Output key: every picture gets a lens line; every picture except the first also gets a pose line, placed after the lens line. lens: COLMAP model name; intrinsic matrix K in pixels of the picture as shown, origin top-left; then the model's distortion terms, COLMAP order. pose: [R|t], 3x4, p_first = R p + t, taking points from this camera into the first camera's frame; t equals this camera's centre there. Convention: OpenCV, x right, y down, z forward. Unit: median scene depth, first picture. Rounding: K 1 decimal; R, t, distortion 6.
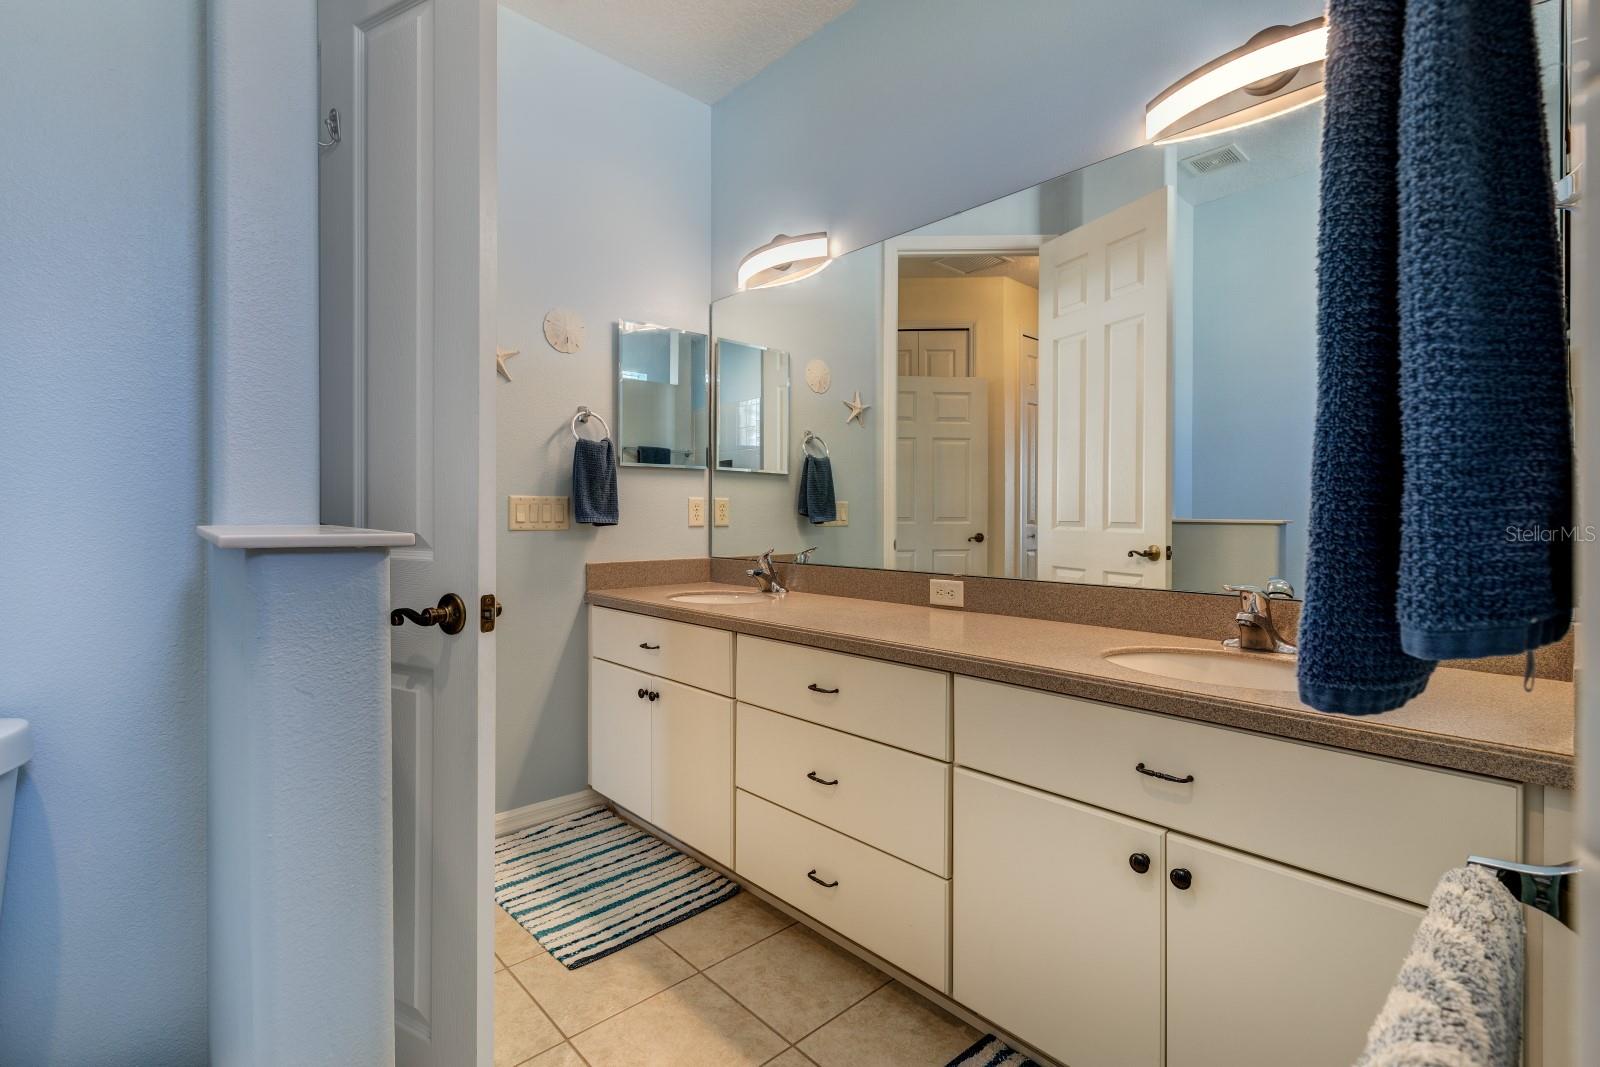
lens RADIAL K [[730.4, 0, 802.7], [0, 730.4, 523.7], [0, 0, 1]] dist [-0.001810, -0.000286]
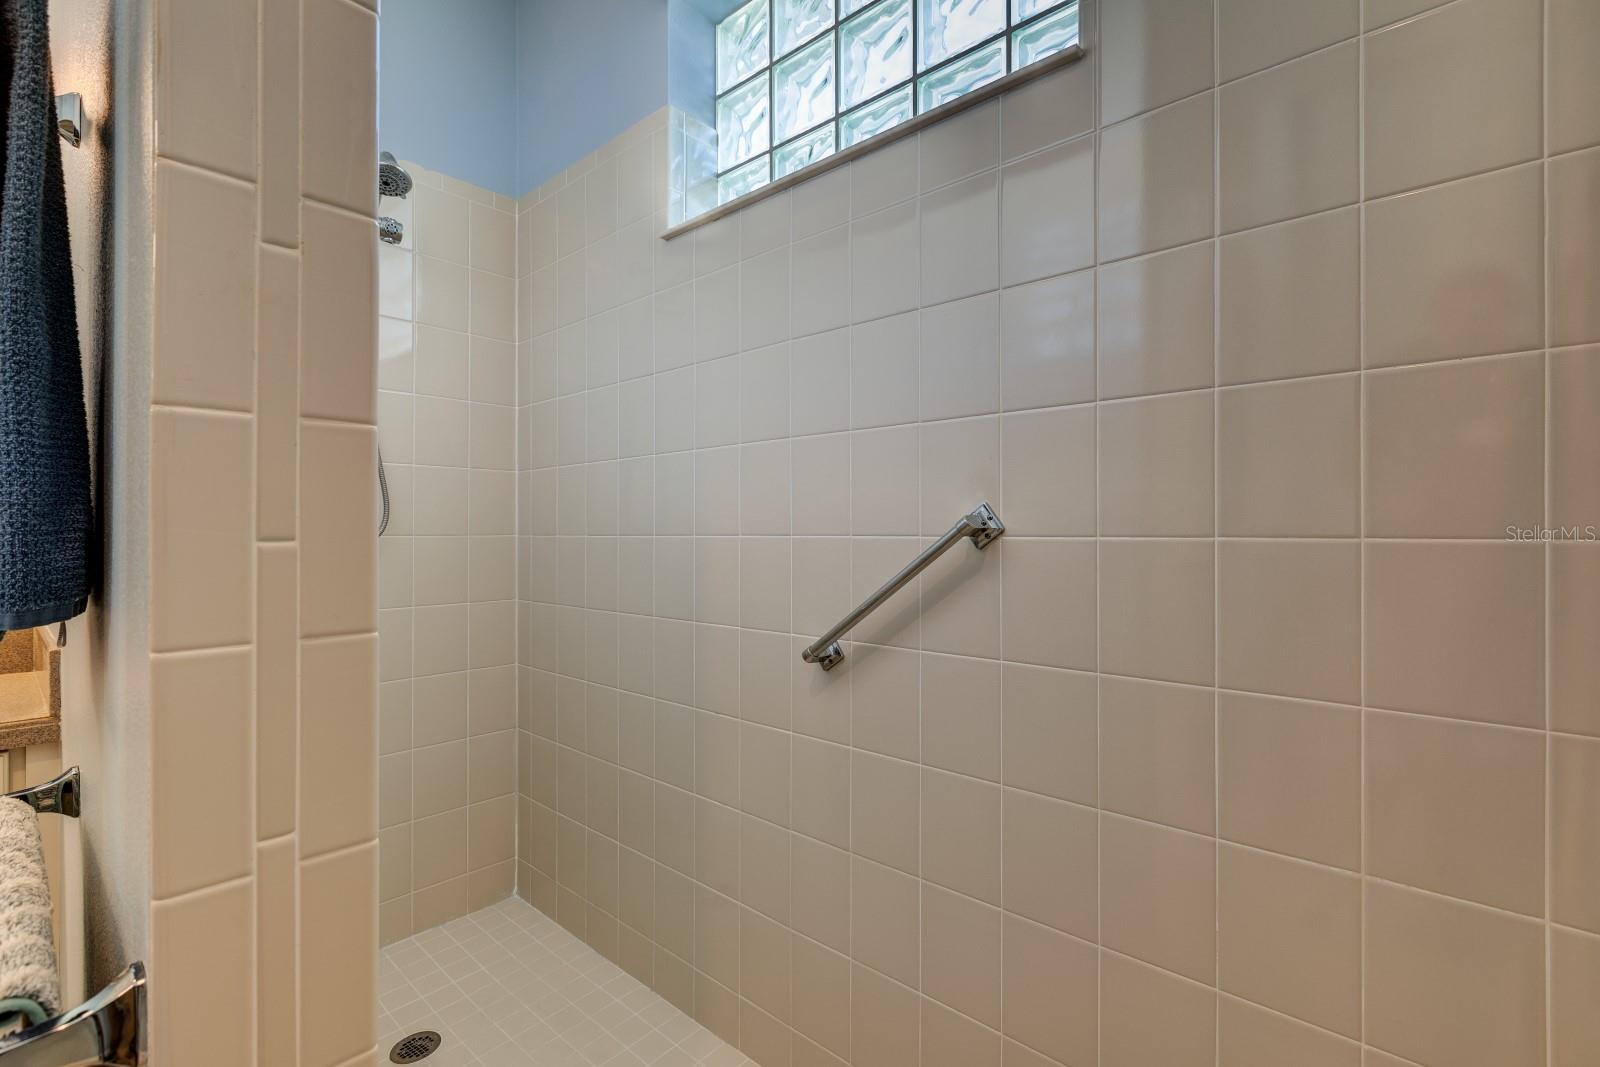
lens RADIAL K [[730.4, 0, 802.7], [0, 730.4, 523.7], [0, 0, 1]] dist [-0.001810, -0.000286]
pose [[-0.082723, 0.007667, 0.996543, -0.915581], [0.005876, 0.999957, -0.007206, -0.028300], [-0.996555, 0.005259, -0.082764, -0.616570]]
